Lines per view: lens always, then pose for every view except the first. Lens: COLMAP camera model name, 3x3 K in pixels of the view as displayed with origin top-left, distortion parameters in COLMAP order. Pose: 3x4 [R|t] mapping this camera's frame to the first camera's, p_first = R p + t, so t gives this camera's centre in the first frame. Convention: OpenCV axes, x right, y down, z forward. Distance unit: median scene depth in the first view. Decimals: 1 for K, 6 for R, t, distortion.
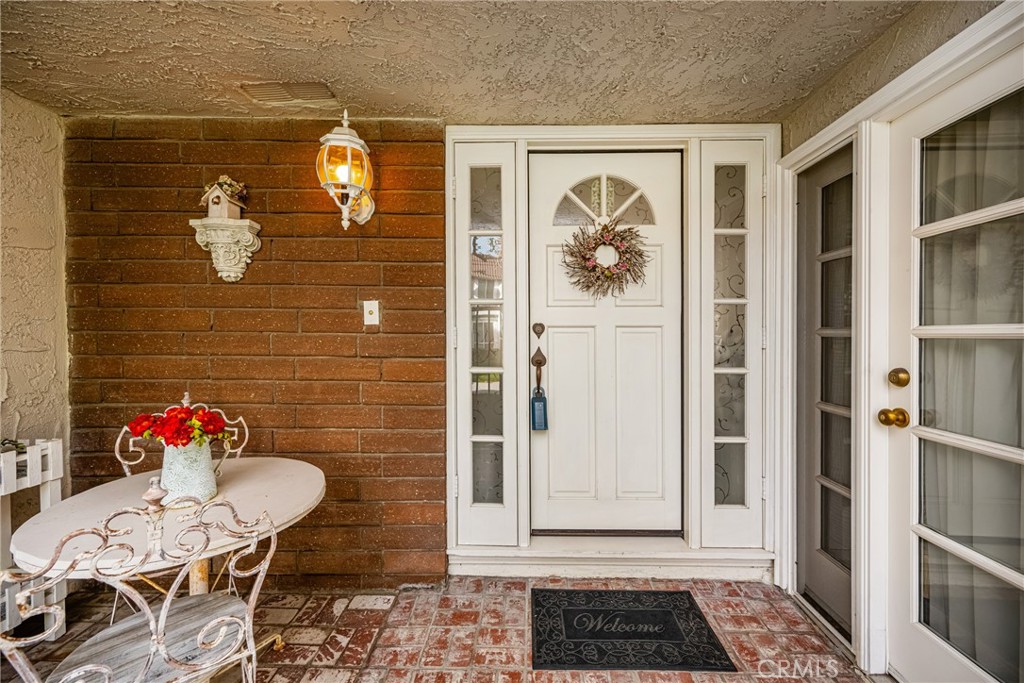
lens RADIAL K [[412.4, 0, 517.4], [0, 412.4, 337.3], [0, 0, 1]] dist [0.000017, -0.000094]
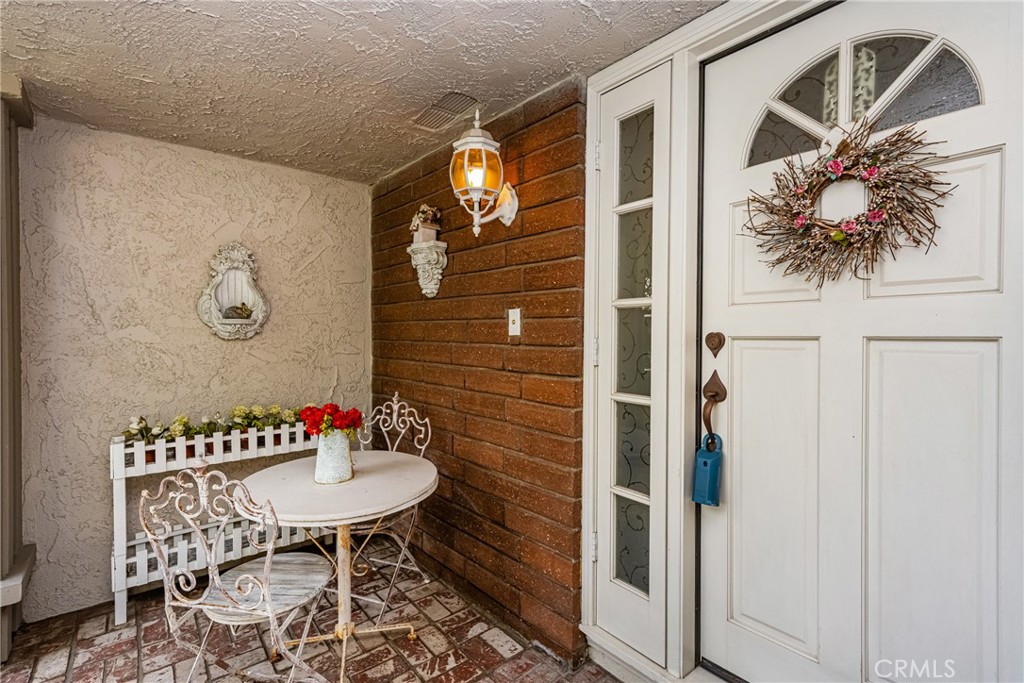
lens RADIAL K [[479.5, 0, 512.0], [0, 479.5, 341.5], [0, 0, 1]] dist [0.013434, 0.000511]
pose [[0.645457, 0.010975, -0.763718, 0.445162], [-0.009515, 0.999935, 0.006328, -0.023992], [0.763738, 0.003182, 0.645519, 0.318799]]
